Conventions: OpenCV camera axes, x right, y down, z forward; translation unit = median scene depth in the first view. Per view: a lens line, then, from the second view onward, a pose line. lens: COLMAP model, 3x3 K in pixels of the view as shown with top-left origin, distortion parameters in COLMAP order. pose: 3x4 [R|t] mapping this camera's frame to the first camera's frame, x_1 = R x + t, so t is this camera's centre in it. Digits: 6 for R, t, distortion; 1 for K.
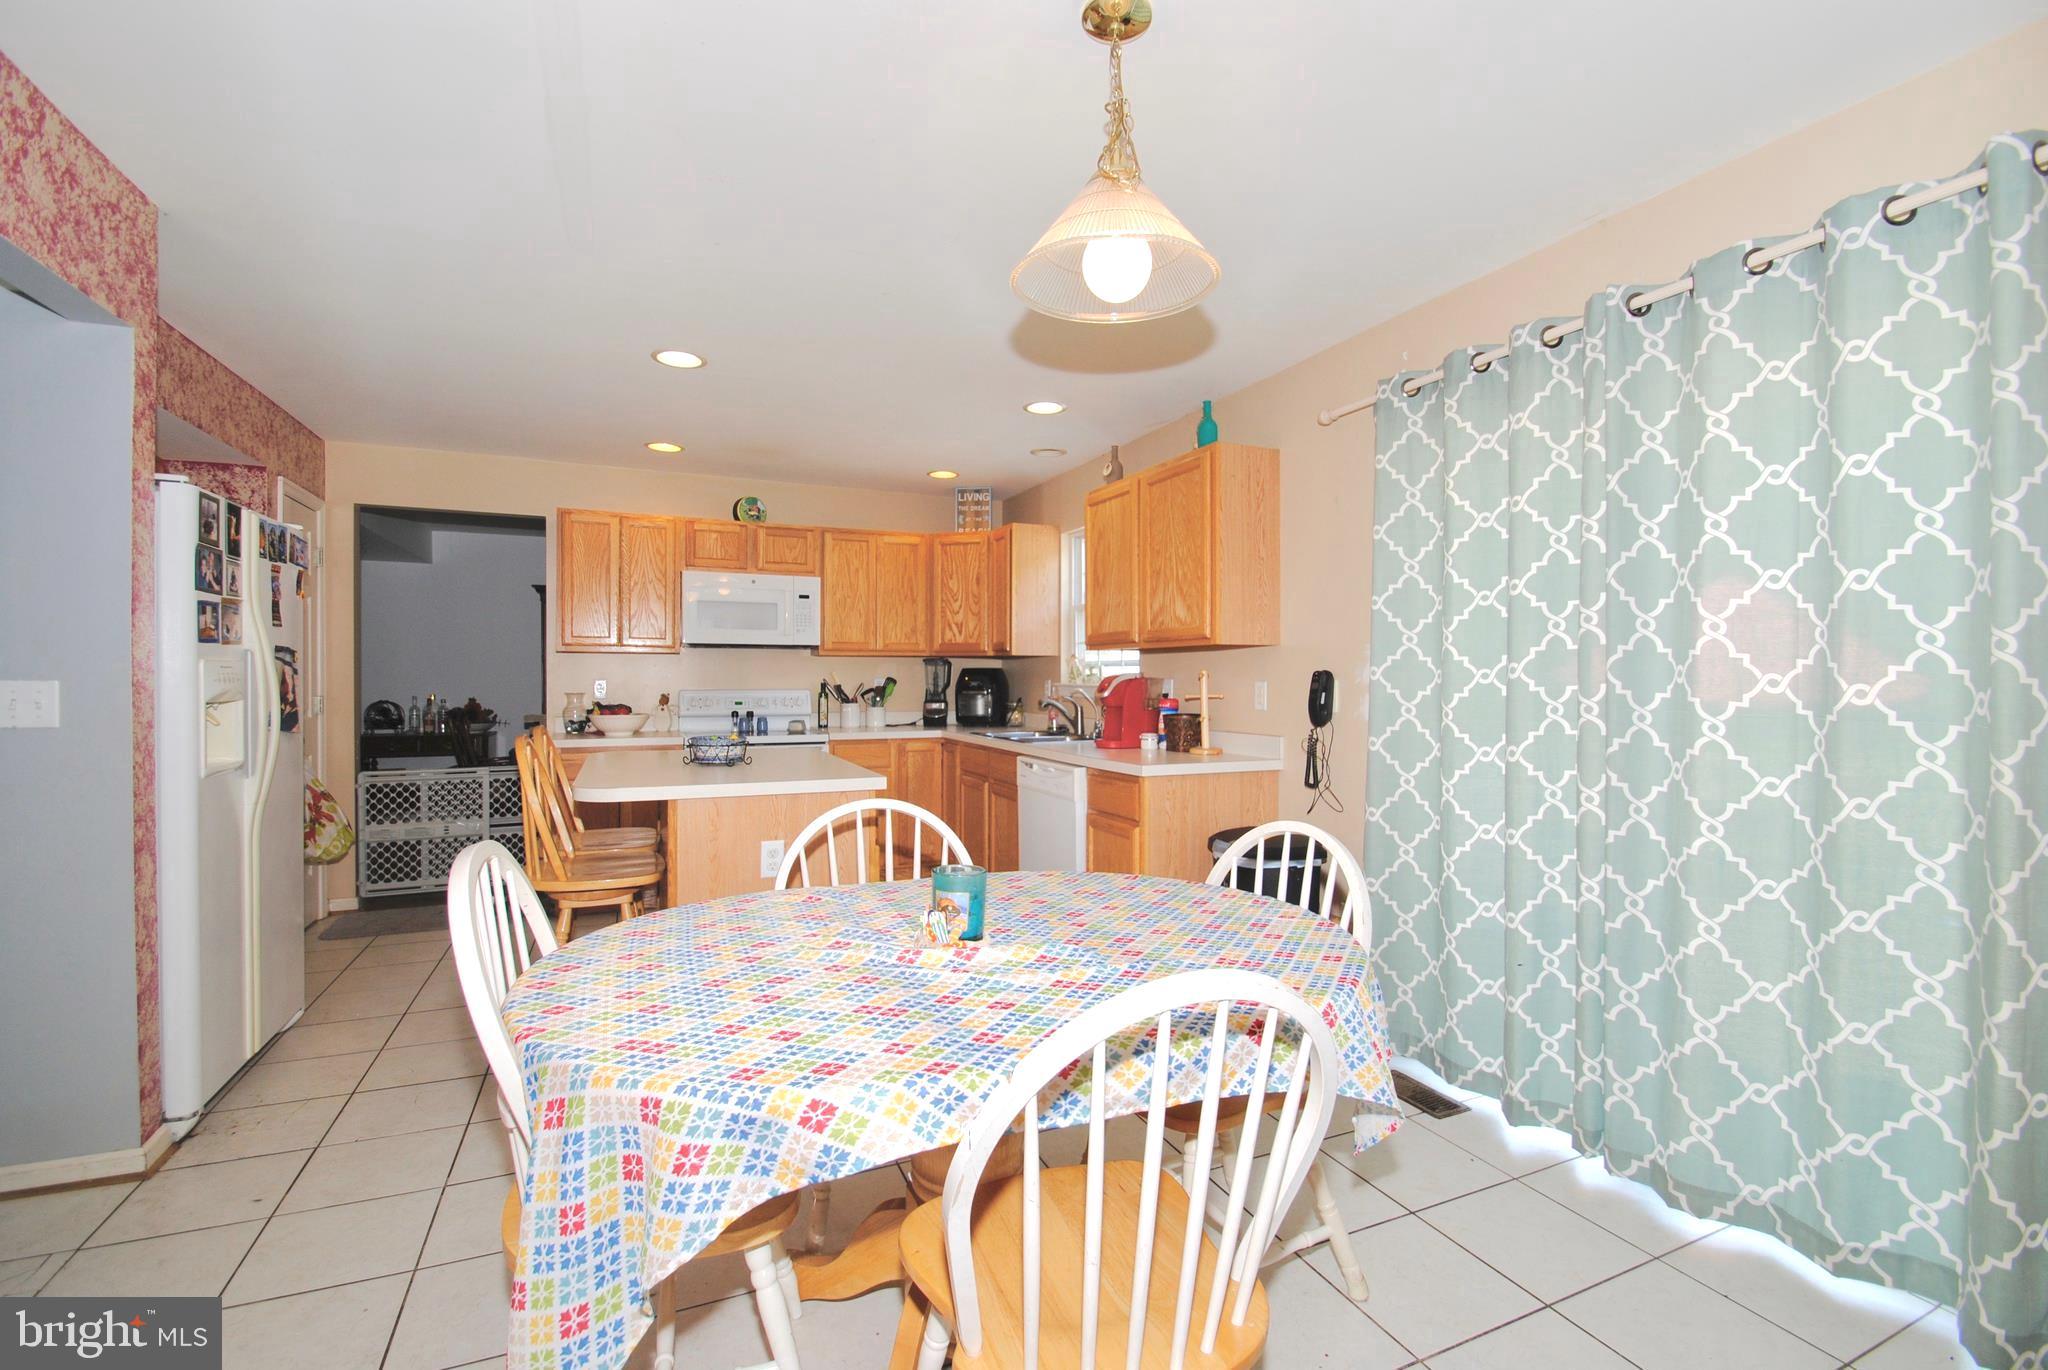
lens RADIAL K [[902.8, 0, 1035.0], [0, 902.8, 681.7], [0, 0, 1]] dist [0.010451, -0.013950]
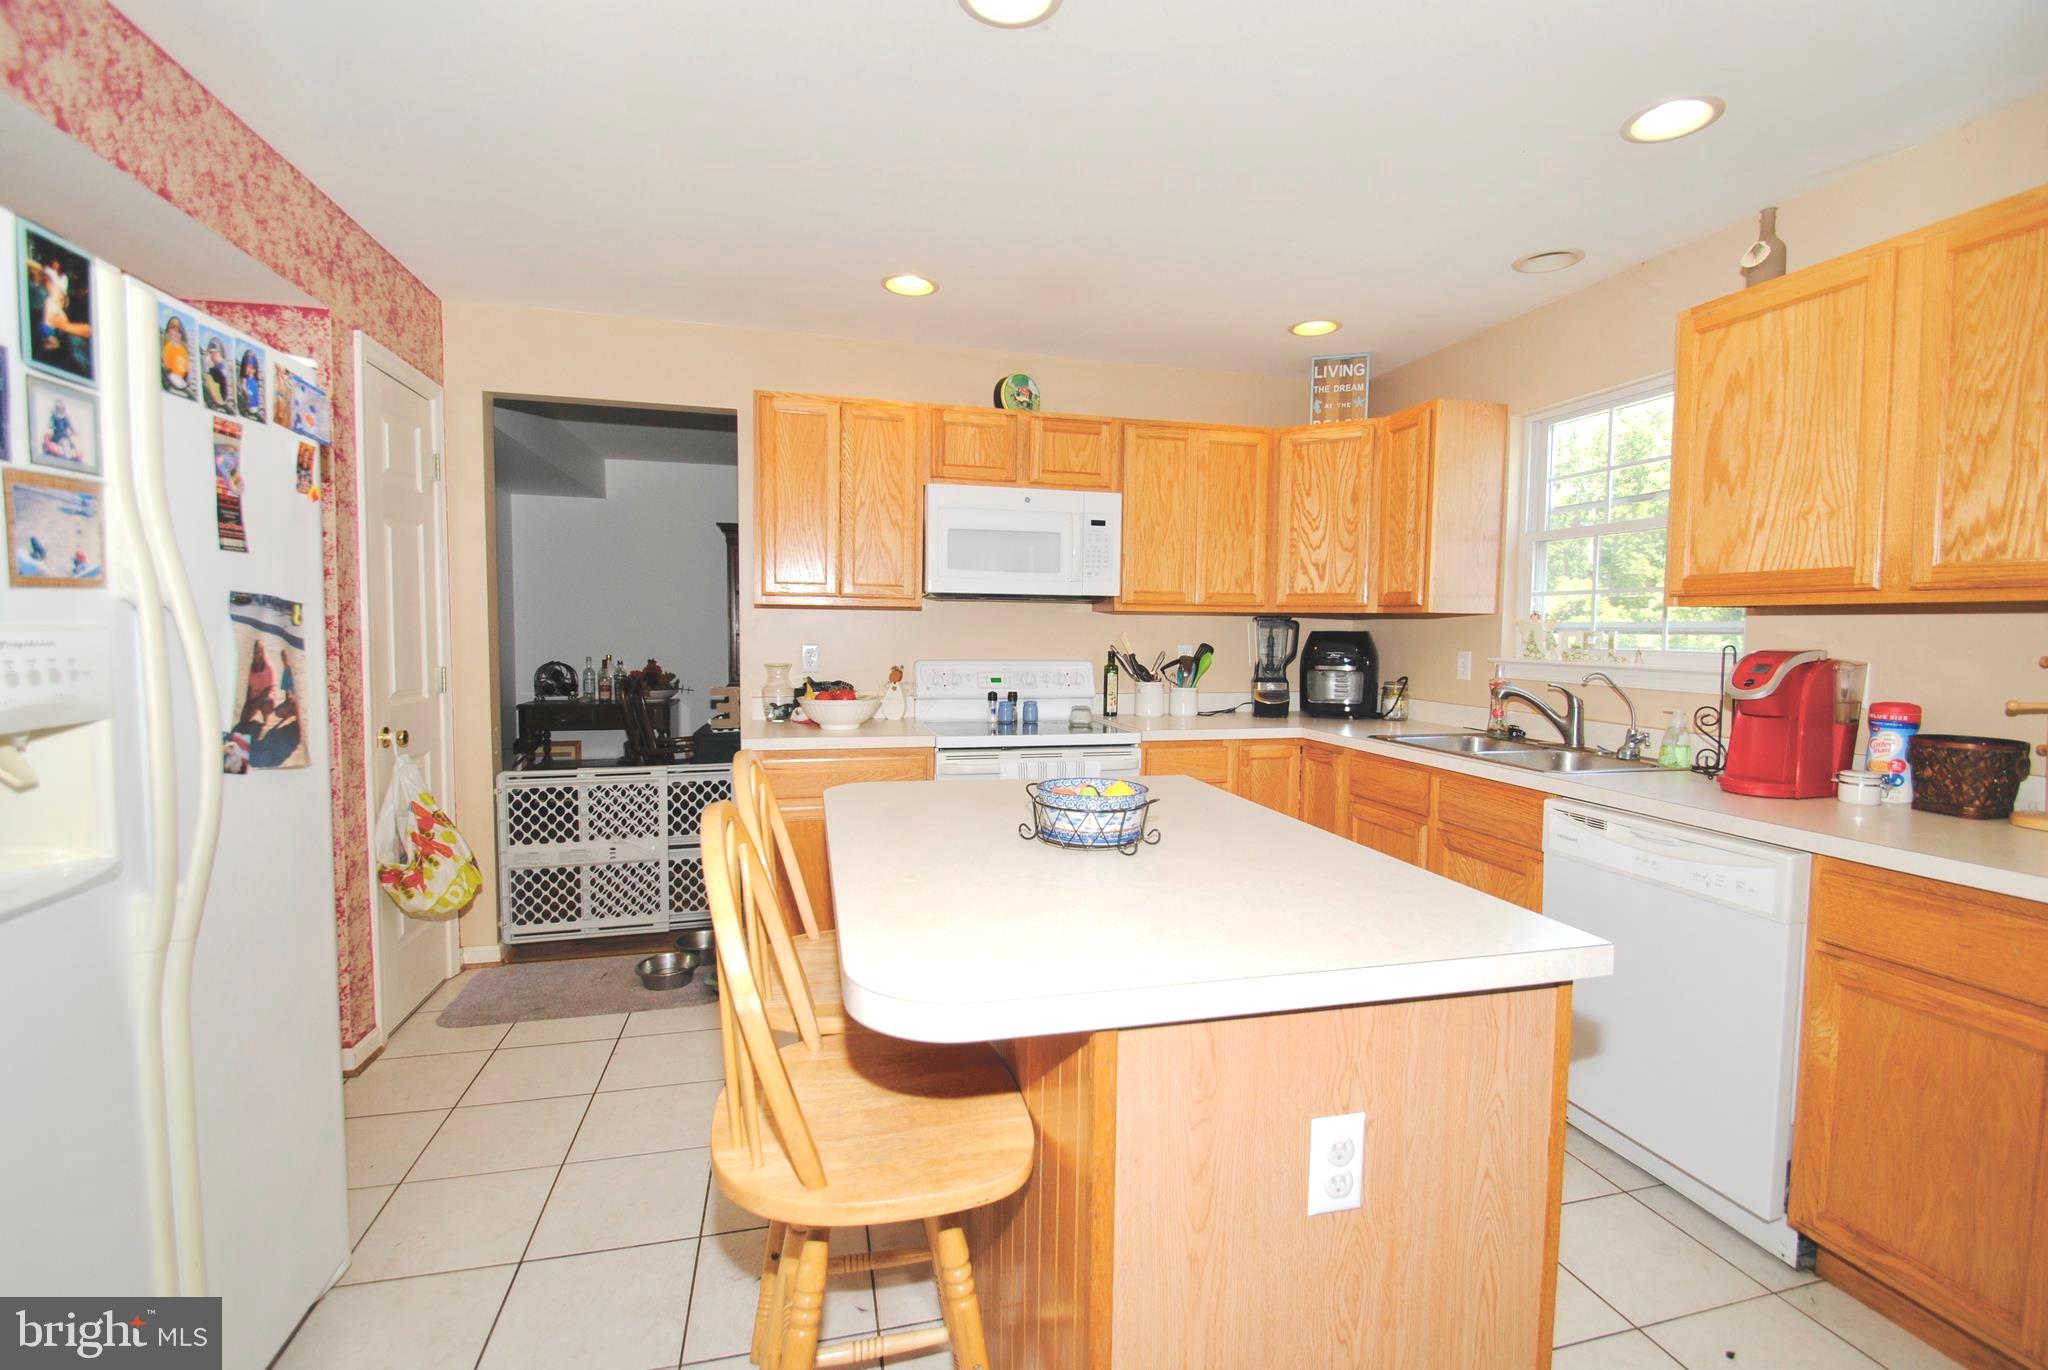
lens RADIAL K [[900.9, 0, 1034.4], [0, 900.9, 685.2], [0, 0, 1]] dist [0.002559, -0.009319]
pose [[0.986132, 0.018615, -0.164918, -0.193787], [-0.009441, 0.998373, 0.056234, -0.011945], [0.165697, -0.053897, 0.984703, 0.338855]]
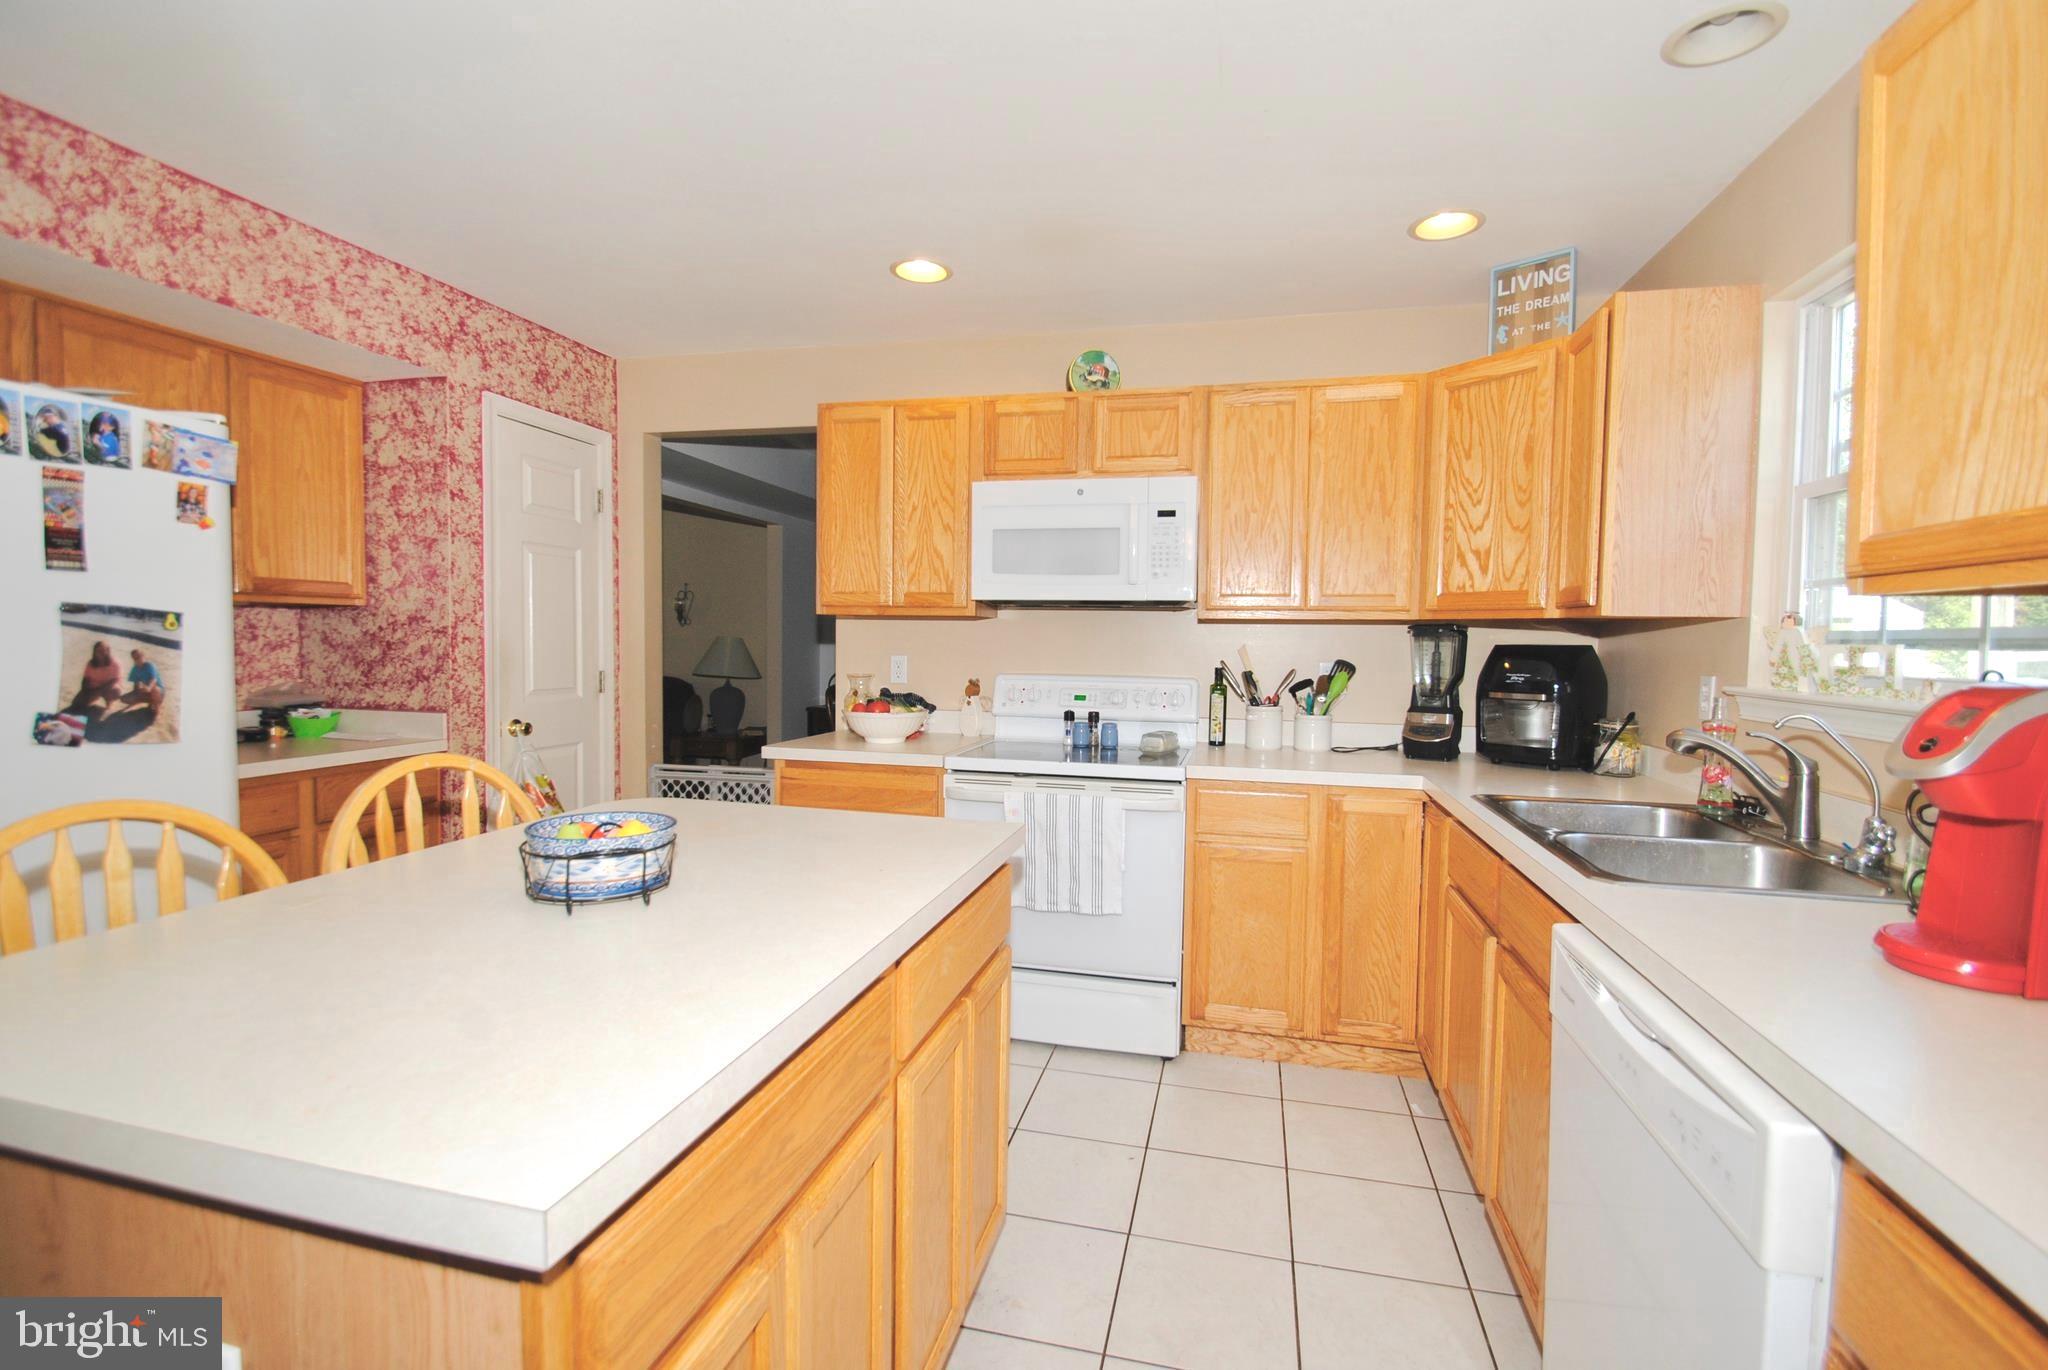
lens RADIAL K [[902.8, 0, 1035.0], [0, 902.8, 681.7], [0, 0, 1]] dist [0.010451, -0.013950]
pose [[0.793130, 0.038340, -0.607845, 0.022689], [-0.016443, 0.999001, 0.041557, -0.012717], [0.608831, -0.022965, 0.792967, 0.517142]]
